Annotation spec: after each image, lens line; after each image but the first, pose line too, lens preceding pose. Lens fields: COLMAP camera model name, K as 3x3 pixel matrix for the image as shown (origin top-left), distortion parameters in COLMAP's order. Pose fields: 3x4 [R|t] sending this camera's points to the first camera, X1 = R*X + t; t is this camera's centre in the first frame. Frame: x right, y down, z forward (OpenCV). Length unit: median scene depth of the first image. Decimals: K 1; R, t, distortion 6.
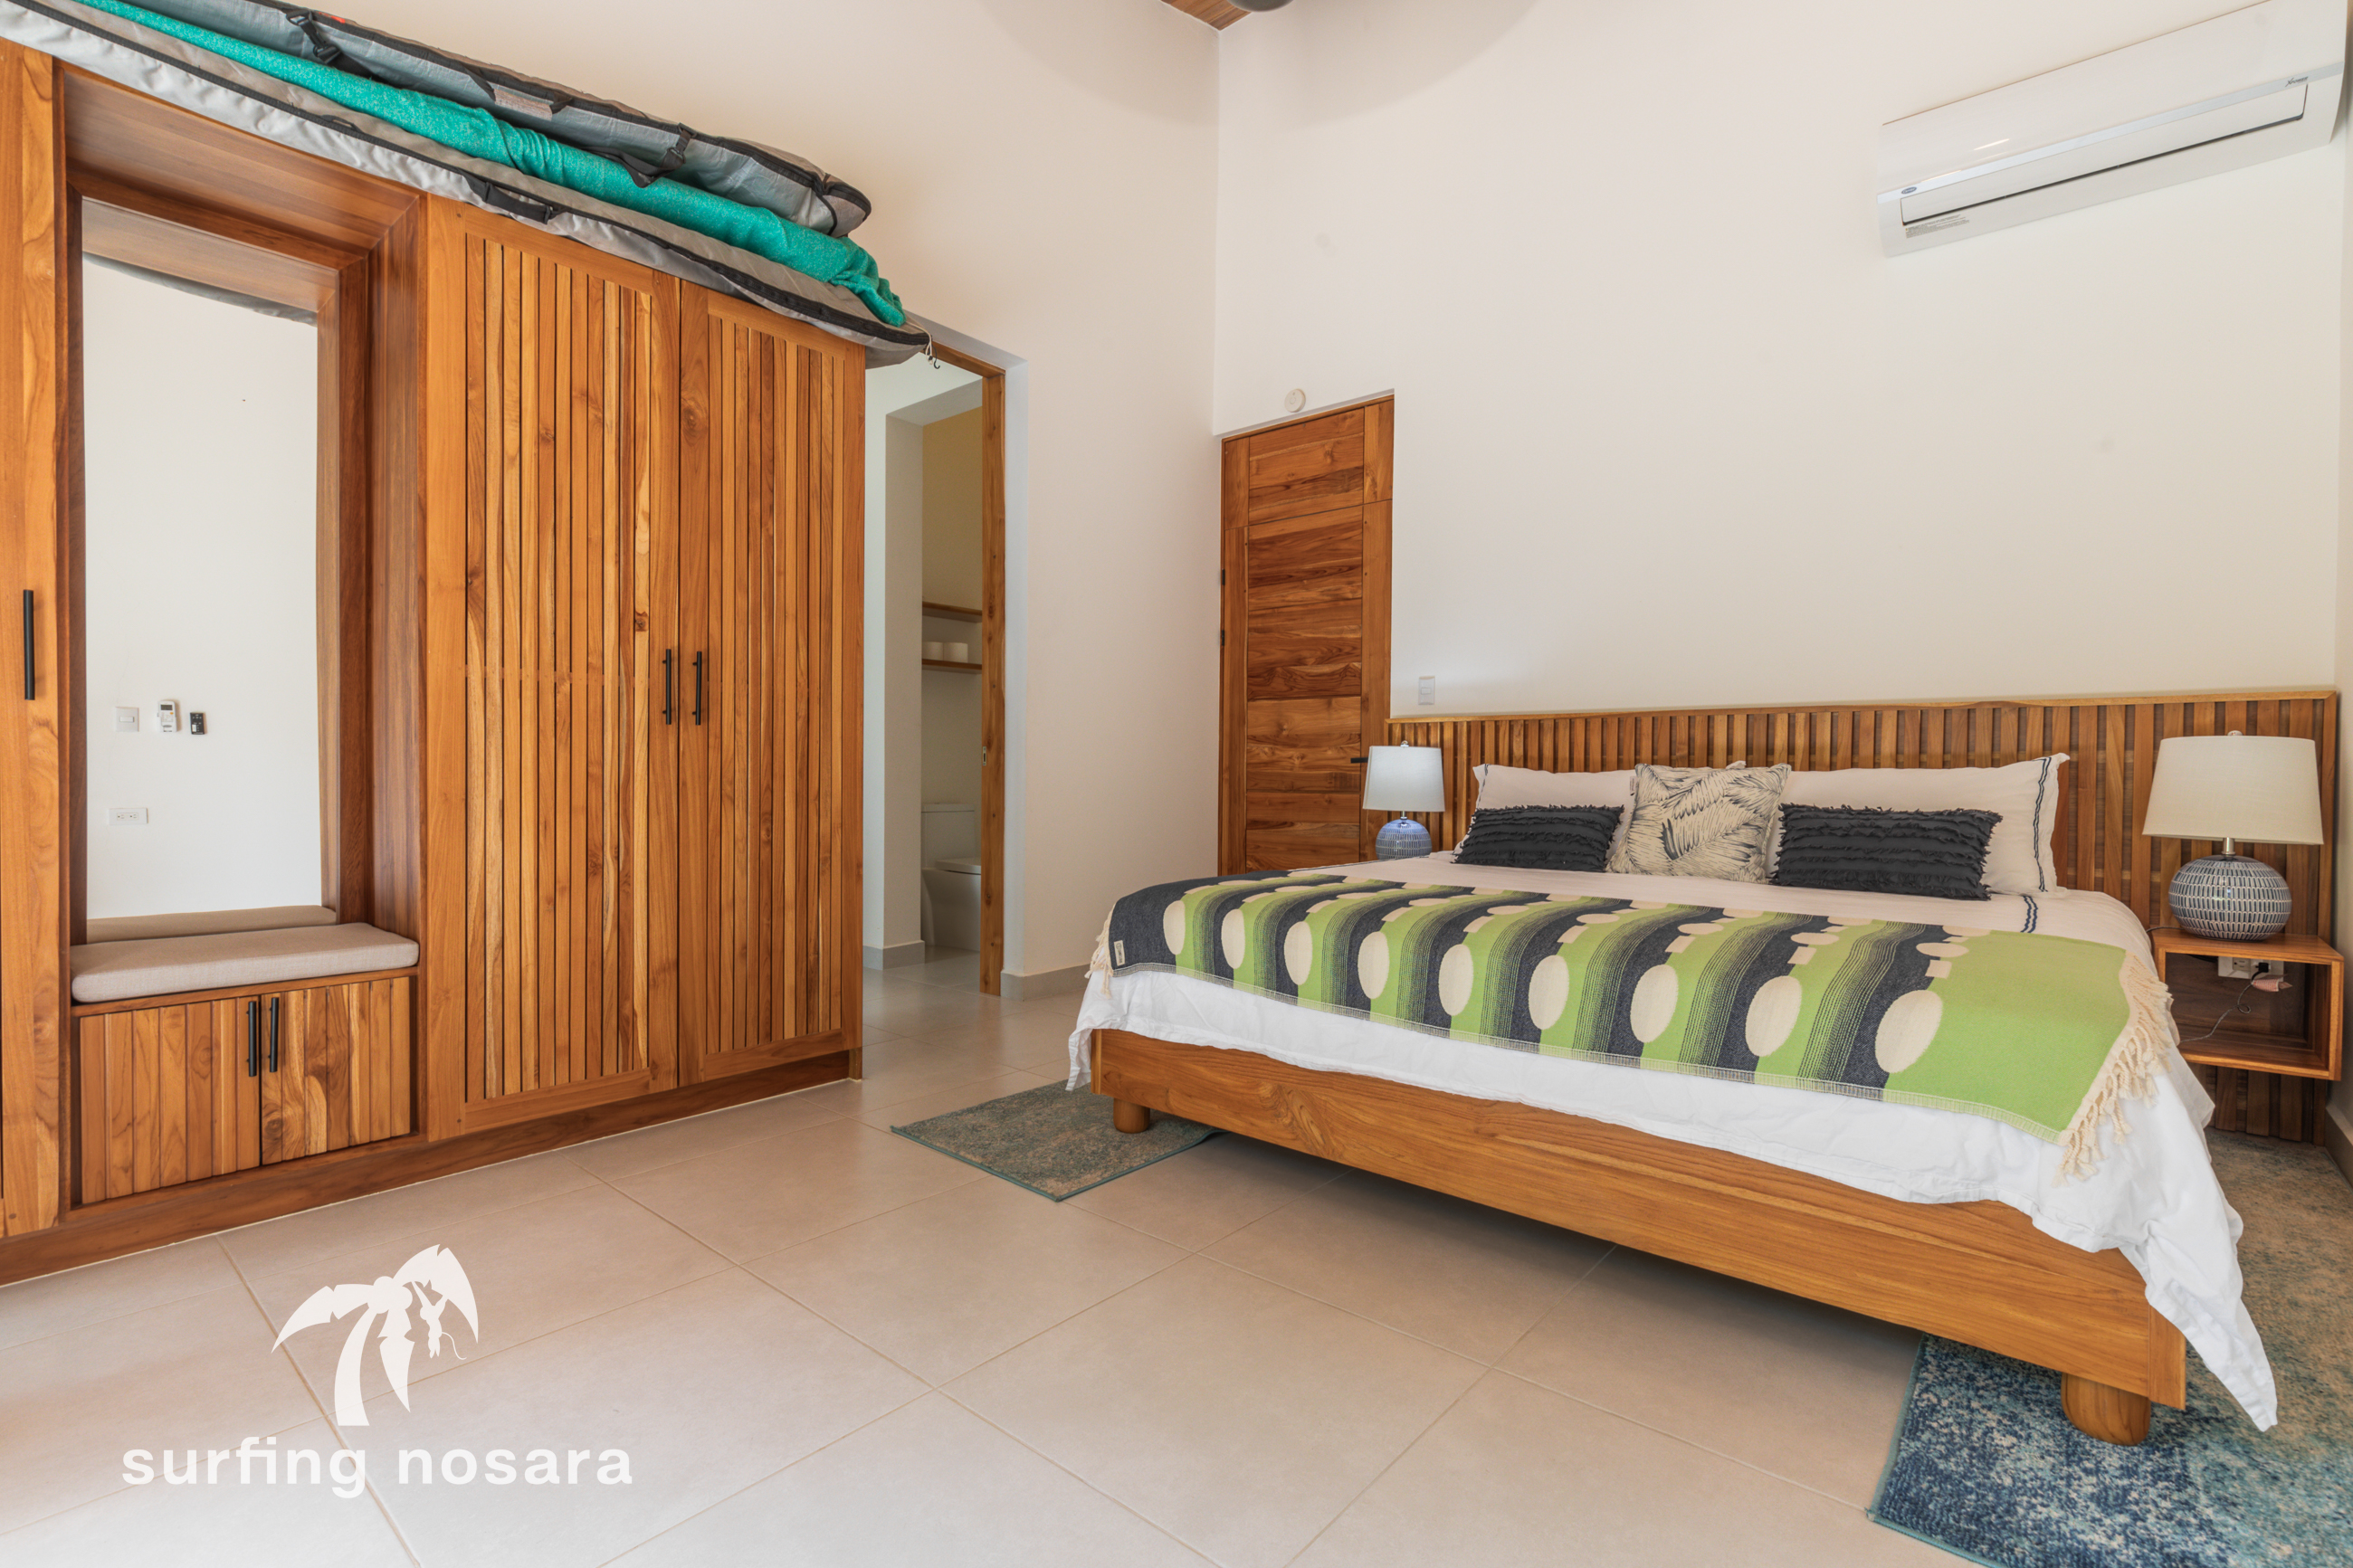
lens RADIAL K [[1048.5, 0, 1172.6], [0, 1048.5, 787.6], [0, 0, 1]] dist [0.004841, 0.001213]
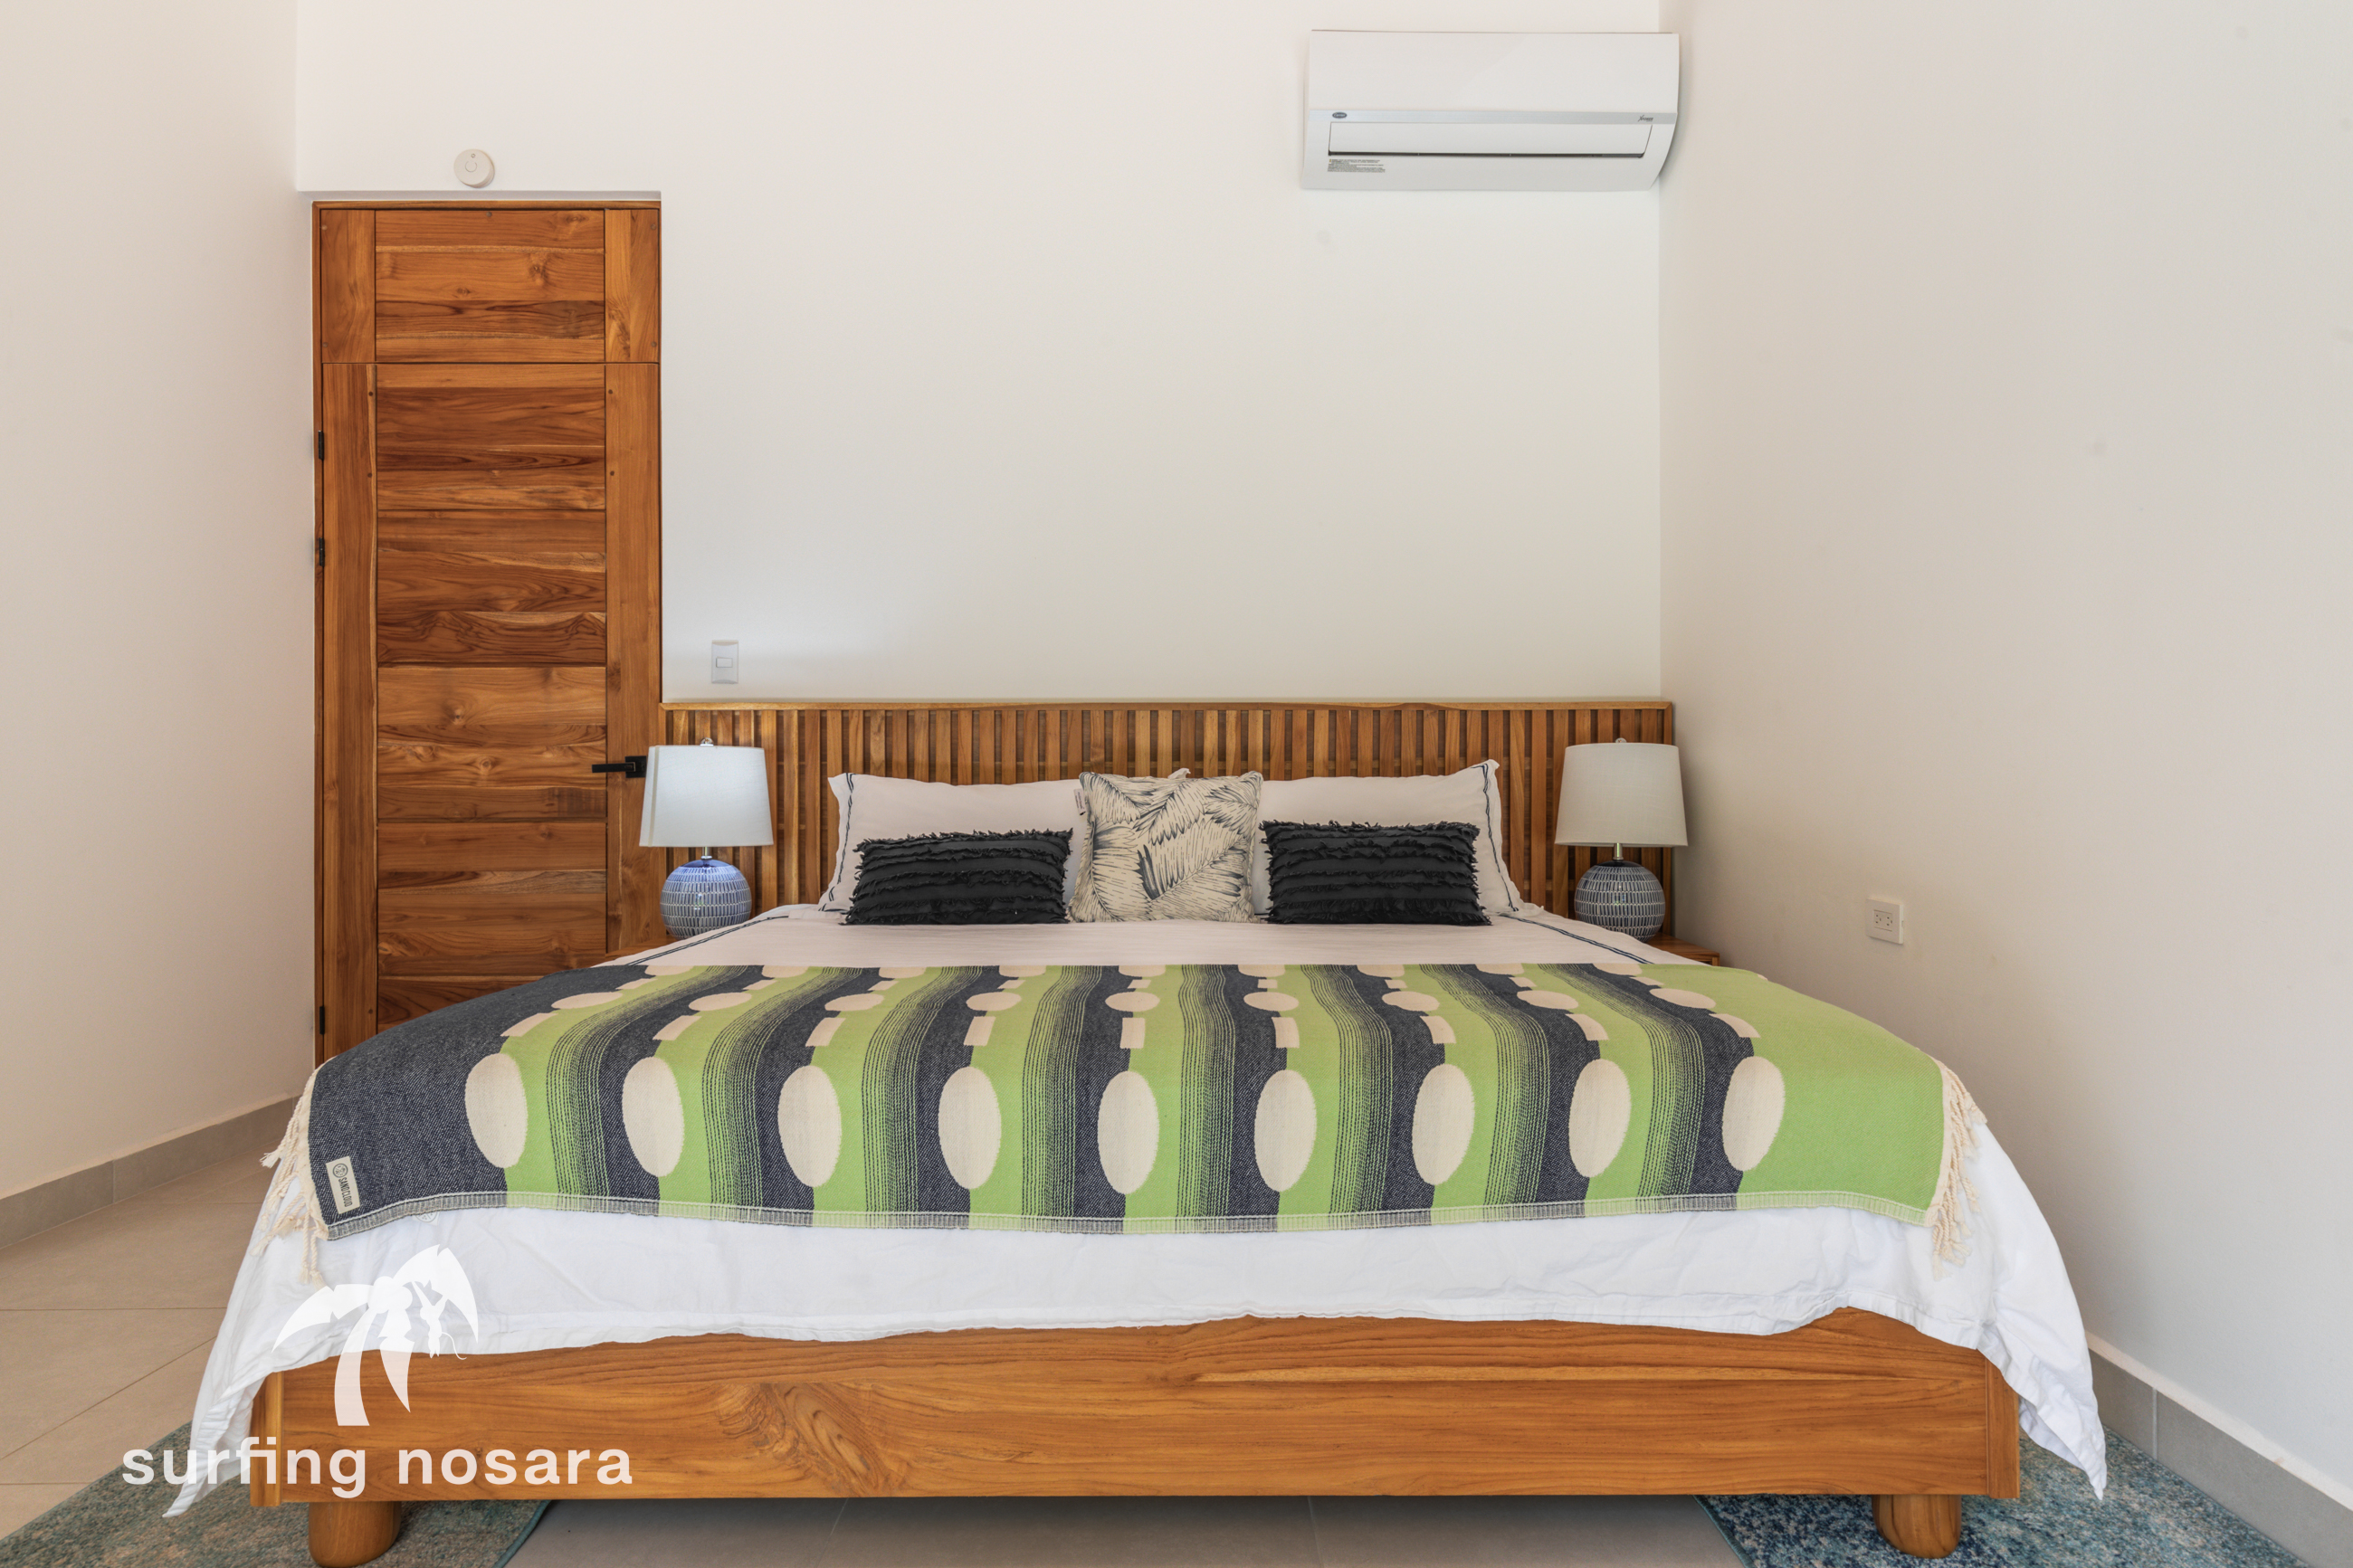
lens RADIAL K [[1334.0, 0, 1176.8], [0, 1334.0, 778.0], [0, 0, 1]] dist [0.011585, -0.003098]
pose [[0.753591, -0.005874, 0.657317, -0.155112], [0.018522, 0.999753, -0.012302, -0.006910], [-0.657082, 0.021445, 0.753514, 0.299832]]
